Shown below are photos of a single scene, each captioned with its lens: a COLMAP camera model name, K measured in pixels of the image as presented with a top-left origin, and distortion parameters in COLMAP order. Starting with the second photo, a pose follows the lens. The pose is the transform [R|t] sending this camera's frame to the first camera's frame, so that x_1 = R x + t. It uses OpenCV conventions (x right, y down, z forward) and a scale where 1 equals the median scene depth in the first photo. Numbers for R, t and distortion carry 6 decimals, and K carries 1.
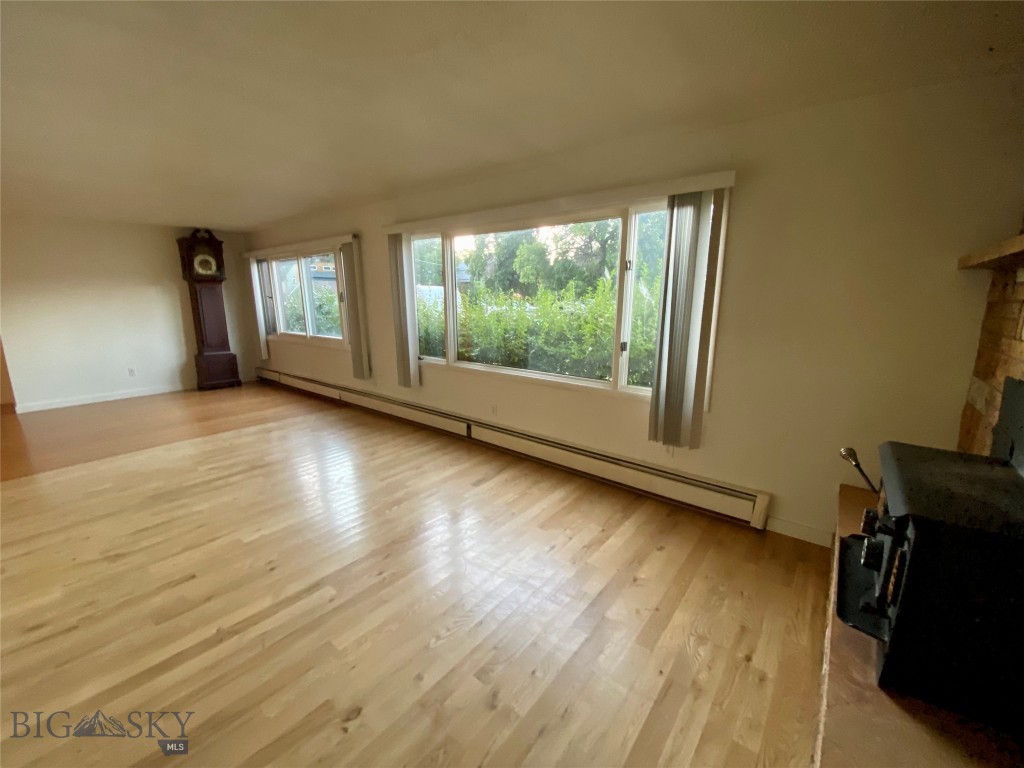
lens RADIAL K [[410.9, 0, 508.9], [0, 410.9, 383.6], [0, 0, 1]] dist [0.035737, -0.024390]
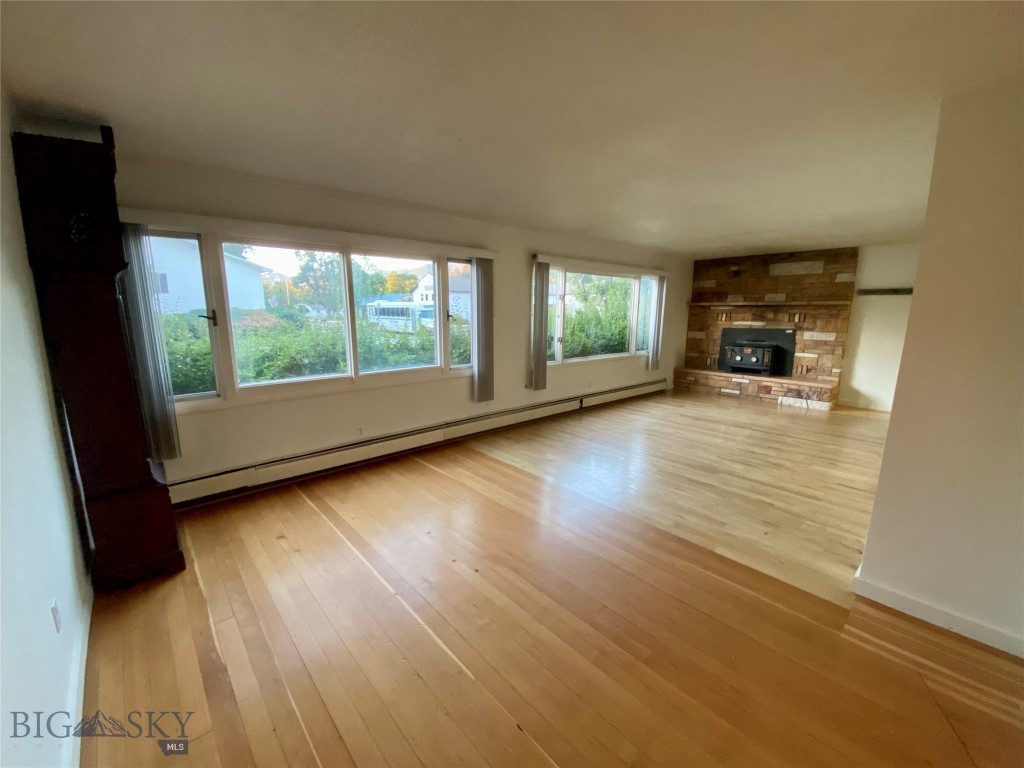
lens RADIAL K [[410.9, 0, 508.9], [0, 410.9, 383.6], [0, 0, 1]] dist [0.035737, -0.024390]
pose [[0.143103, -0.182558, 0.972725, -1.633190], [0.188381, 0.969897, 0.154314, -0.244036], [-0.971614, 0.161160, 0.173185, 1.028258]]
